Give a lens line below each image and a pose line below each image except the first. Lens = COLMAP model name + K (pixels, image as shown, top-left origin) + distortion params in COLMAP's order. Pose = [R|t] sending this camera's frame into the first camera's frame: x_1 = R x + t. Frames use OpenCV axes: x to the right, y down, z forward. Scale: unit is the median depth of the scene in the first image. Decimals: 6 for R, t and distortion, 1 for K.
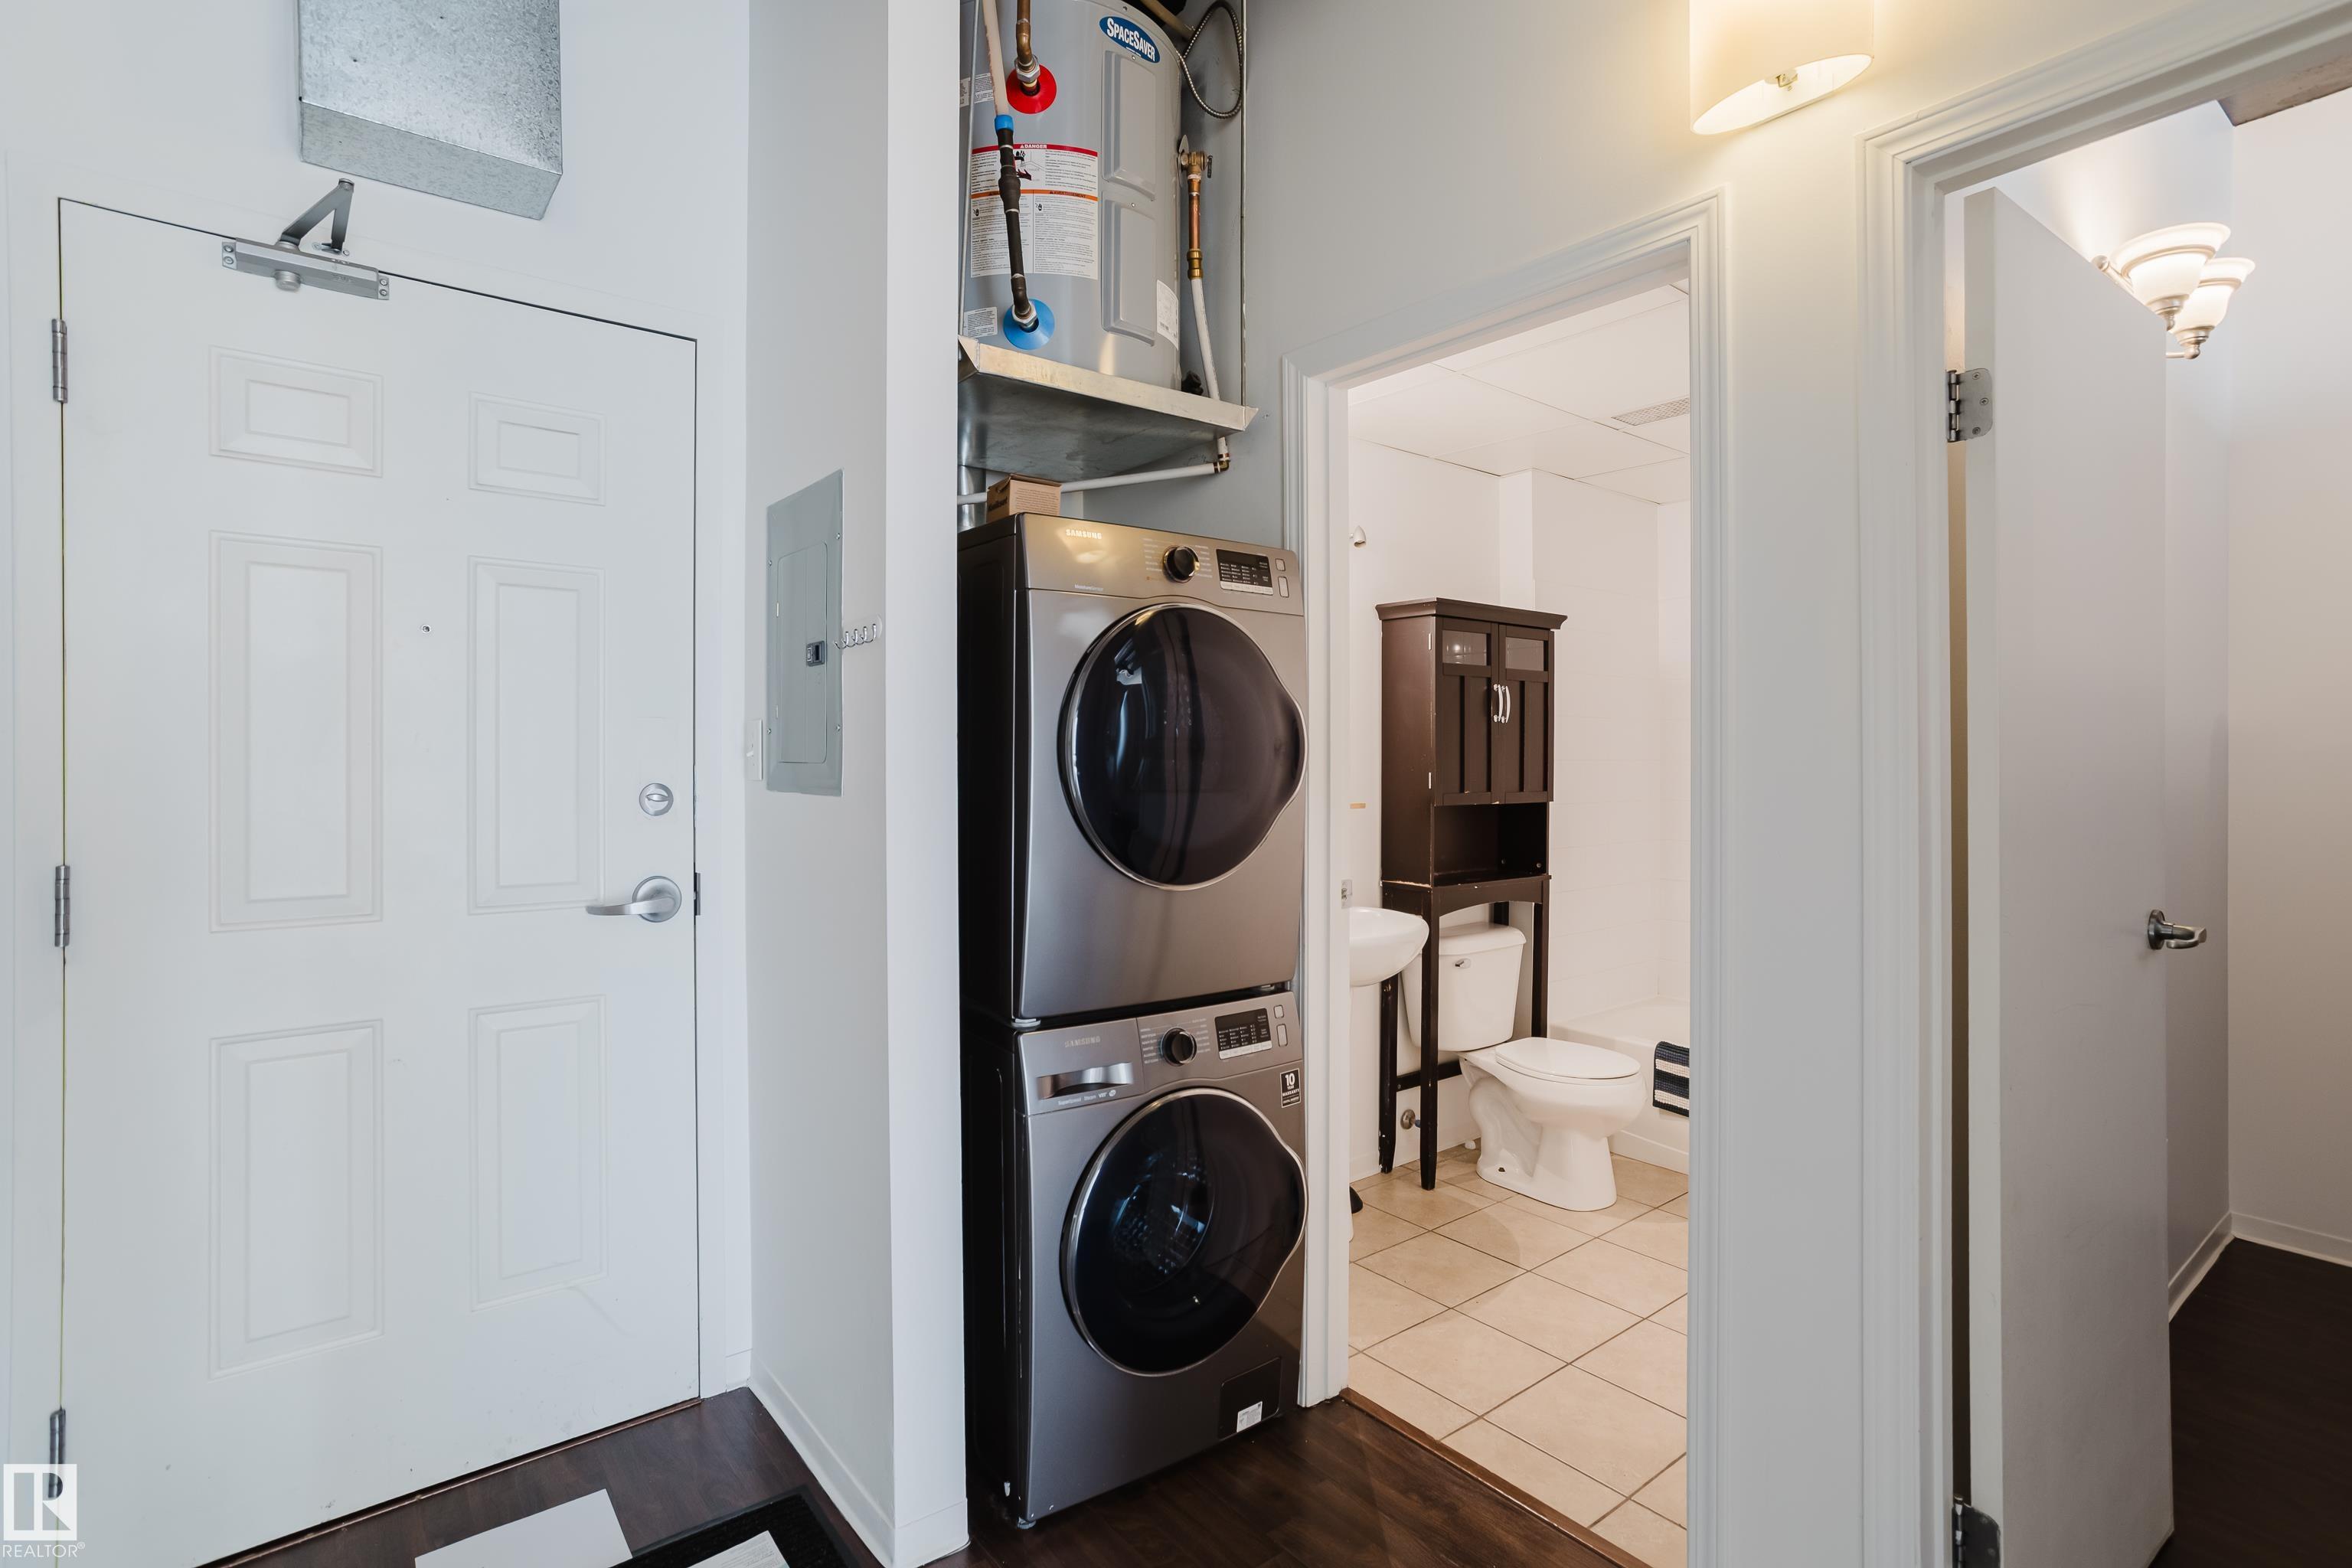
lens RADIAL K [[1128.3, 0, 1176.0], [0, 1128.3, 784.0], [0, 0, 1]] dist [-0.003966, -0.000219]
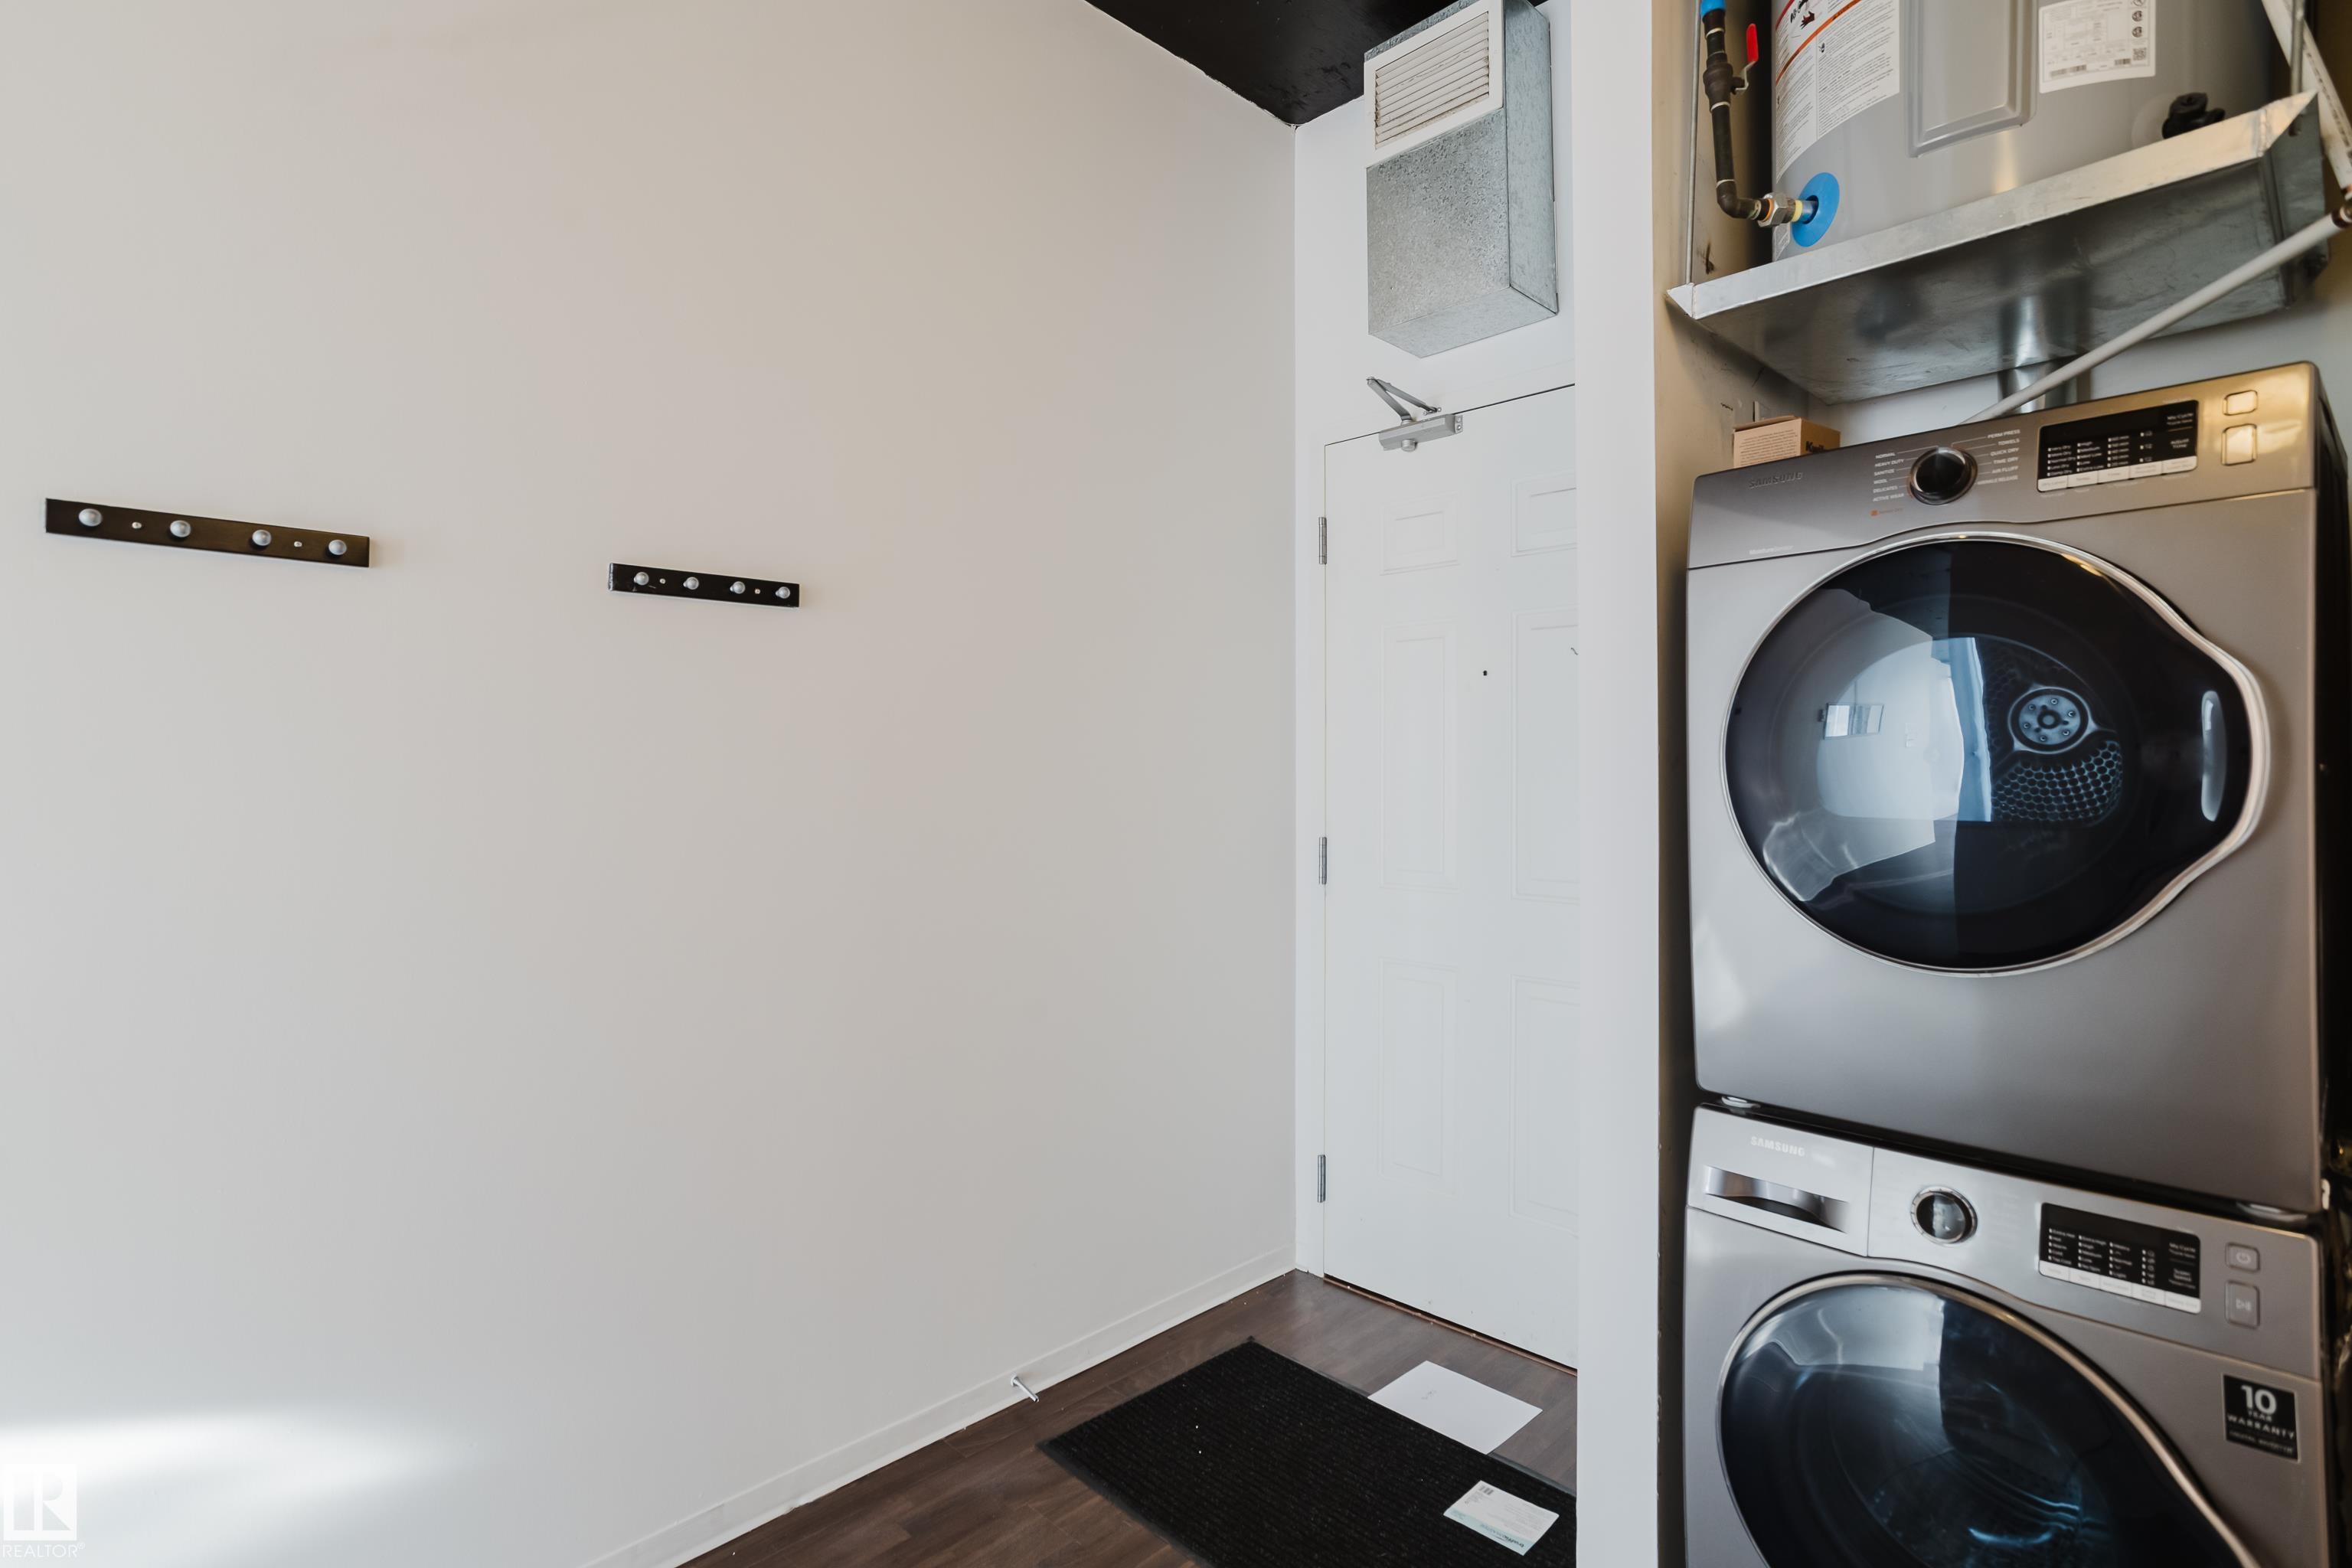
lens RADIAL K [[1169.1, 0, 1176.0], [0, 1169.1, 784.0], [0, 0, 1]] dist [0.002355, 0.001269]
pose [[0.115206, 0.010979, -0.993281, 0.613627], [-0.014552, 0.999850, 0.009364, -0.016103], [0.993235, 0.013376, 0.115349, 0.476298]]
